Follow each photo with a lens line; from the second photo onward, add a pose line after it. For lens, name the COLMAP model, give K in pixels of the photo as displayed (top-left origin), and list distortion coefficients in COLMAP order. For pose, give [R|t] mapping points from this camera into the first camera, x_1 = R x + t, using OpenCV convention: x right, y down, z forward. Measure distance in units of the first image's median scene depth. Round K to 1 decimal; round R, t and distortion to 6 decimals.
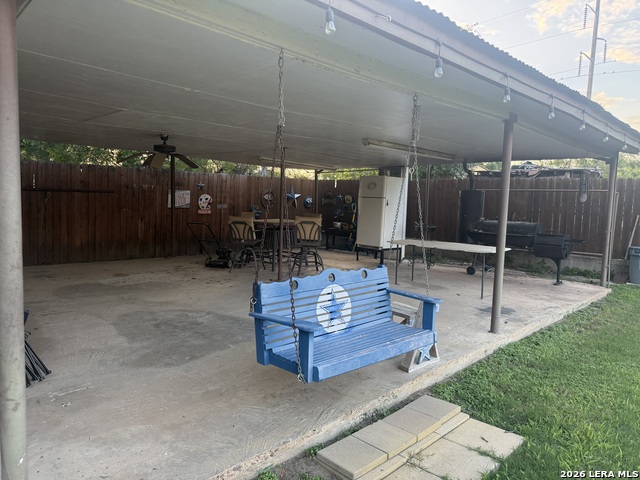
lens RADIAL K [[453.6, 0, 319.5], [0, 453.6, 236.6], [0, 0, 1]] dist [0.055912, -0.073085]
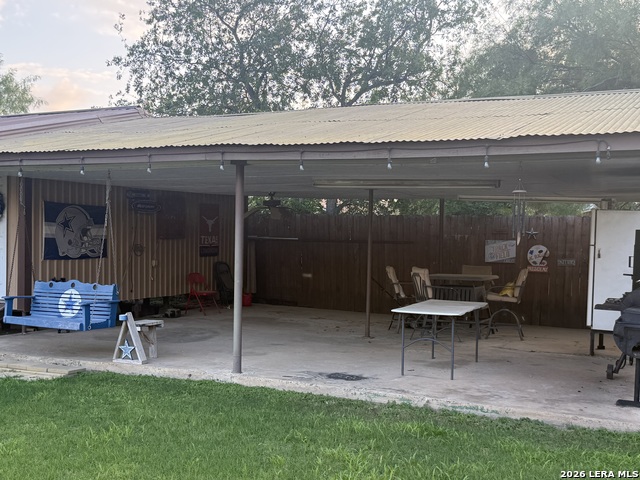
lens RADIAL K [[835.9, 0, 317.9], [0, 835.9, 236.6], [0, 0, 1]] dist [0.108397, 0.000000]
pose [[0.329057, -0.021933, -0.944055, 0.935315], [-0.090958, 0.994346, -0.054806, -0.000156], [0.939919, 0.103903, 0.325202, 0.231126]]
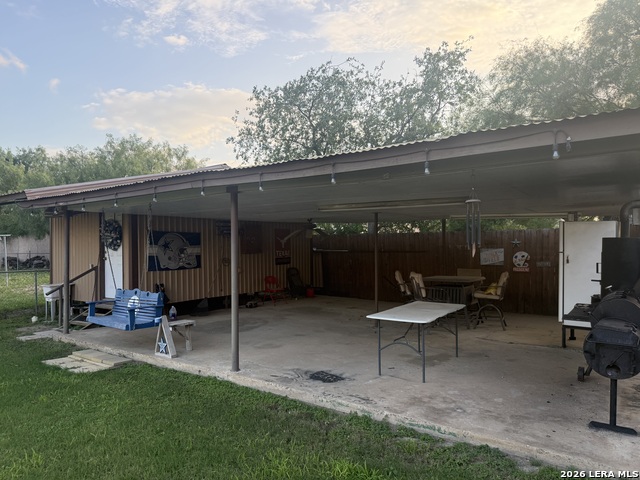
lens RADIAL K [[453.6, 0, 320.8], [0, 453.6, 238.7], [0, 0, 1]] dist [0.055912, -0.073085]
pose [[0.153000, -0.048054, -0.987057, 0.677077], [-0.074012, 0.995455, -0.059936, -0.030014], [0.985451, 0.082224, 0.148748, 0.435429]]
